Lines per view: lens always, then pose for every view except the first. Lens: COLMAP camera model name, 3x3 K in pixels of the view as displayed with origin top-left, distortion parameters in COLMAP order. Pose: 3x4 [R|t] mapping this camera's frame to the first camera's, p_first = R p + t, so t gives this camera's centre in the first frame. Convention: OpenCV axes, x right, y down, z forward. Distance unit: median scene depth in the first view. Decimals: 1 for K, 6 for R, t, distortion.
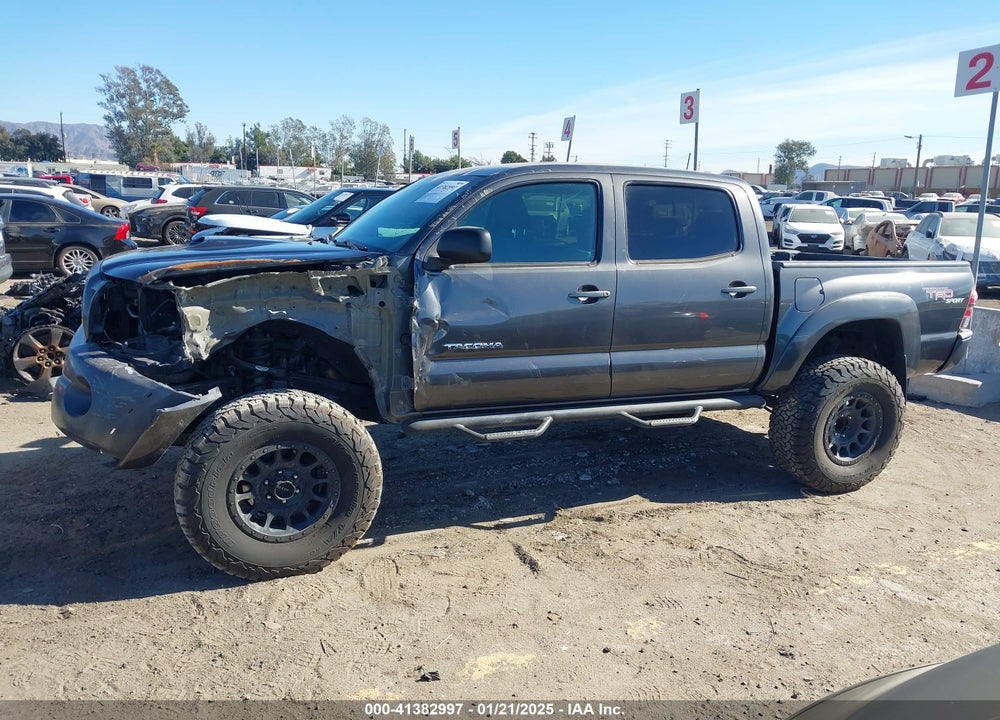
lens RADIAL K [[785.2, 0, 500.8], [0, 785.2, 351.8], [0, 0, 1]] dist [0.014500, -0.013419]
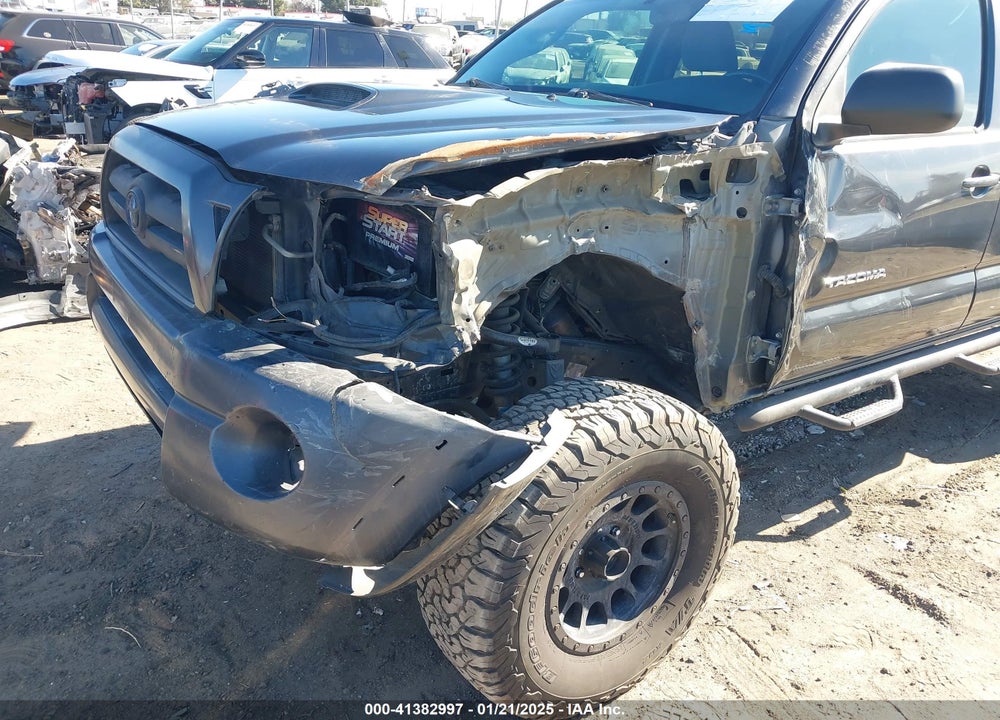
lens RADIAL K [[785.2, 0, 492.6], [0, 785.2, 378.8], [0, 0, 1]] dist [0.014500, -0.013419]
pose [[0.976850, -0.071294, 0.201694, -0.437468], [0.026890, 0.976275, 0.214858, -0.070660], [-0.212227, -0.204460, 0.955592, 0.481326]]
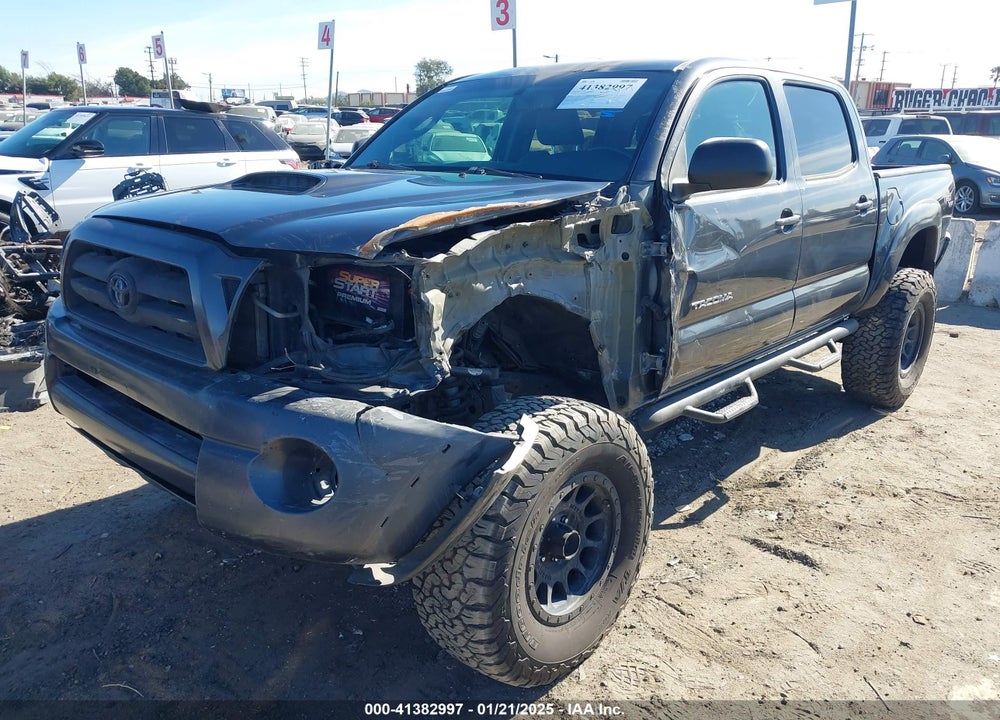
lens RADIAL K [[785.2, 0, 499.4], [0, 785.2, 360.9], [0, 0, 1]] dist [0.014500, -0.013419]
pose [[0.905507, -0.142724, 0.399609, -0.544937], [0.100332, 0.987048, 0.125182, -0.067577], [-0.412300, -0.073259, 0.908098, 0.397312]]
